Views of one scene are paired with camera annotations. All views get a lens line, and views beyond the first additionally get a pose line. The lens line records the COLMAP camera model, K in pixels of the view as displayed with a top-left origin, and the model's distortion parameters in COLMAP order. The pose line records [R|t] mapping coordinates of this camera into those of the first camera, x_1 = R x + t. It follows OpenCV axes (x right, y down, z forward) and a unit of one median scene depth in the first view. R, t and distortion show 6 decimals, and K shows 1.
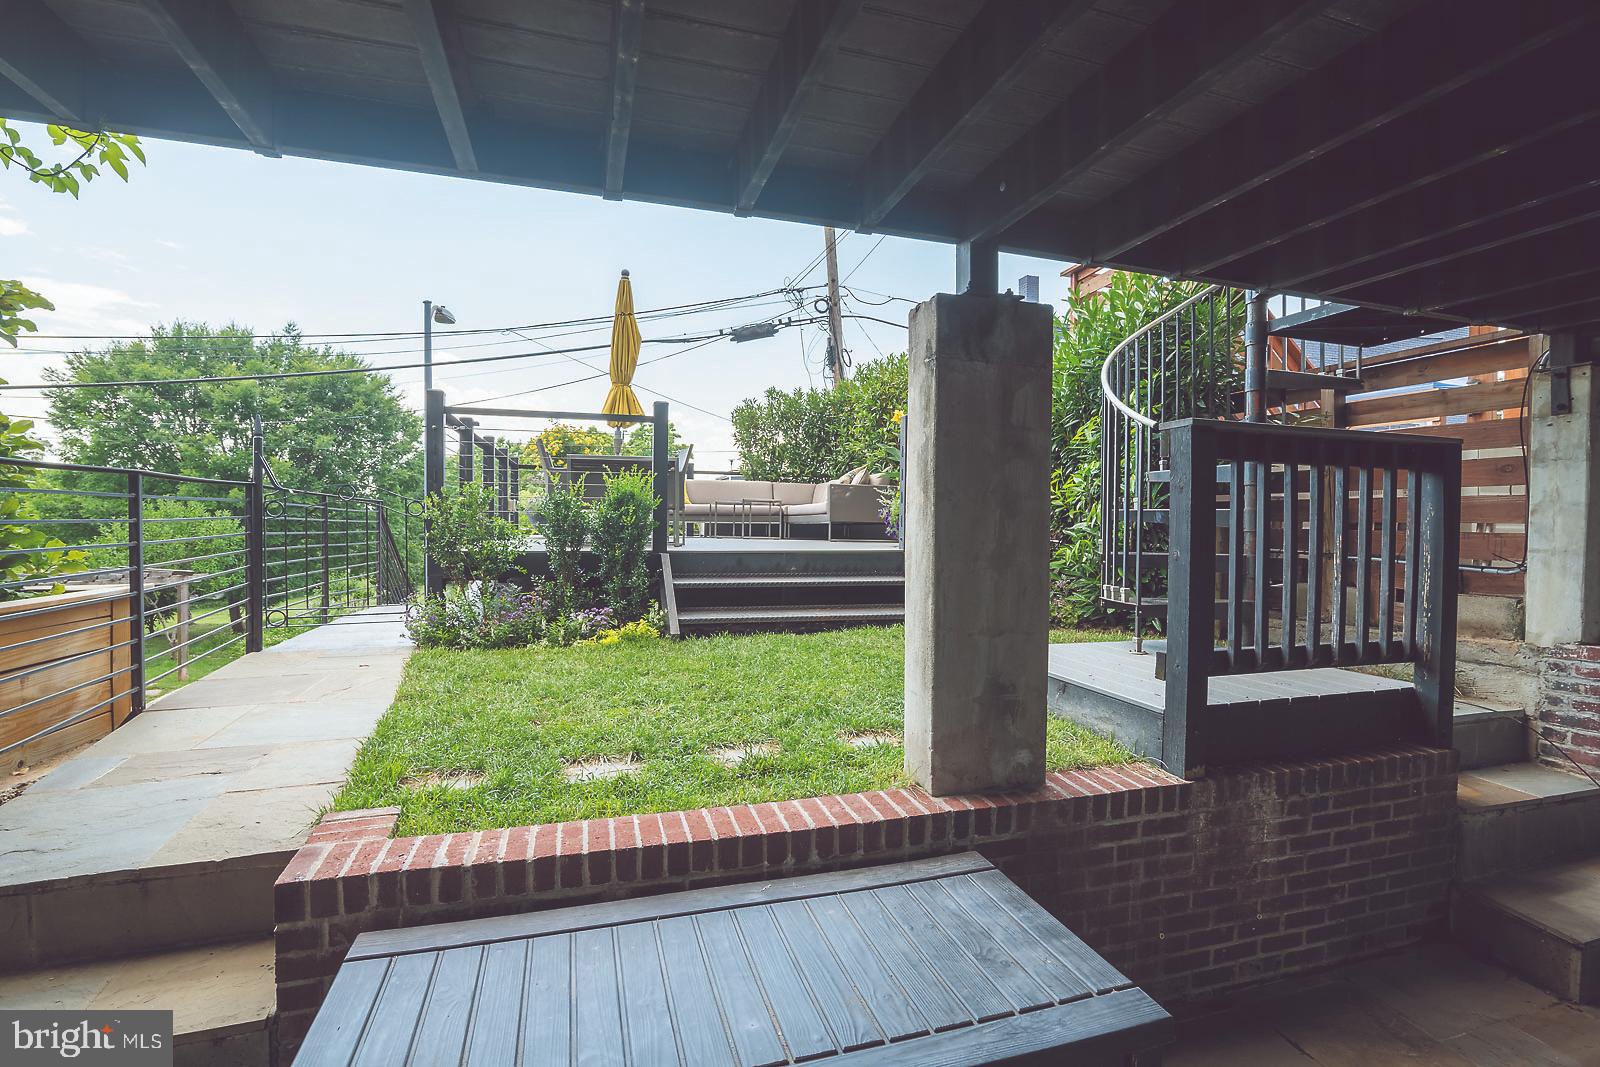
lens RADIAL K [[734.8, 0, 803.6], [0, 734.8, 532.5], [0, 0, 1]] dist [-0.024057, 0.005556]
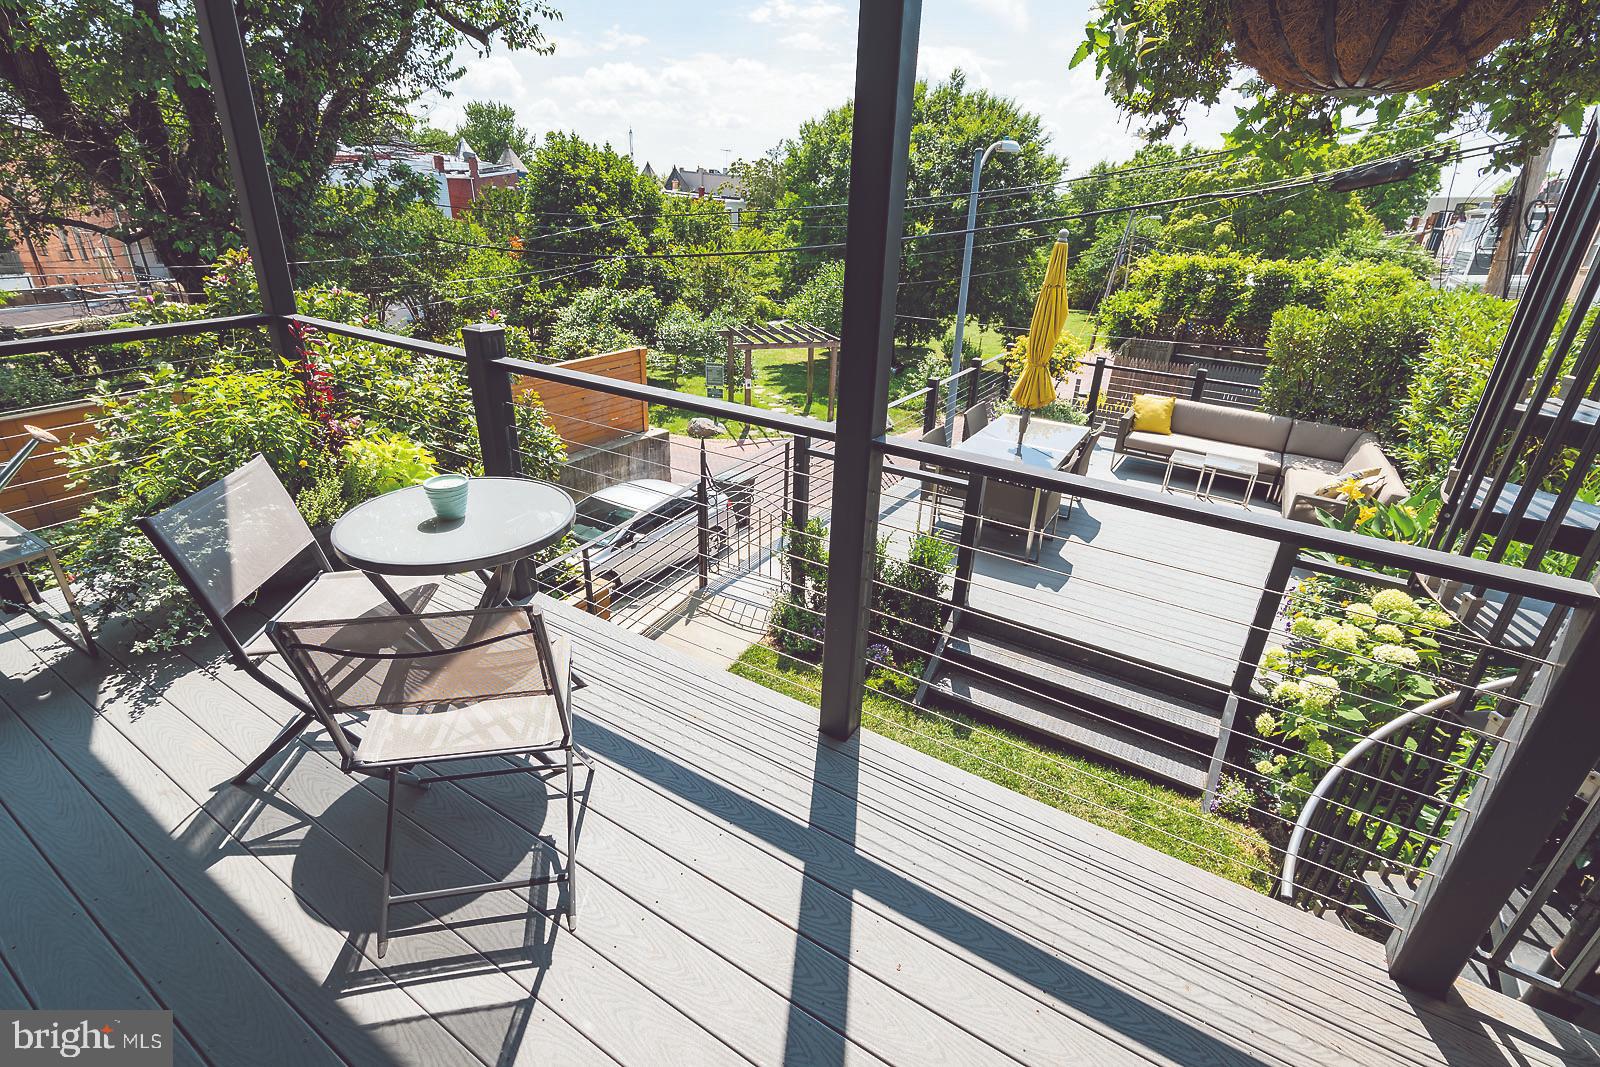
lens RADIAL K [[734.8, 0, 802.5], [0, 734.8, 537.6], [0, 0, 1]] dist [-0.024057, 0.005556]
pose [[0.660892, 0.329475, -0.674291, 0.150647], [-0.037208, 0.911758, 0.409038, -0.218435], [0.749558, -0.245241, 0.614833, 0.082349]]
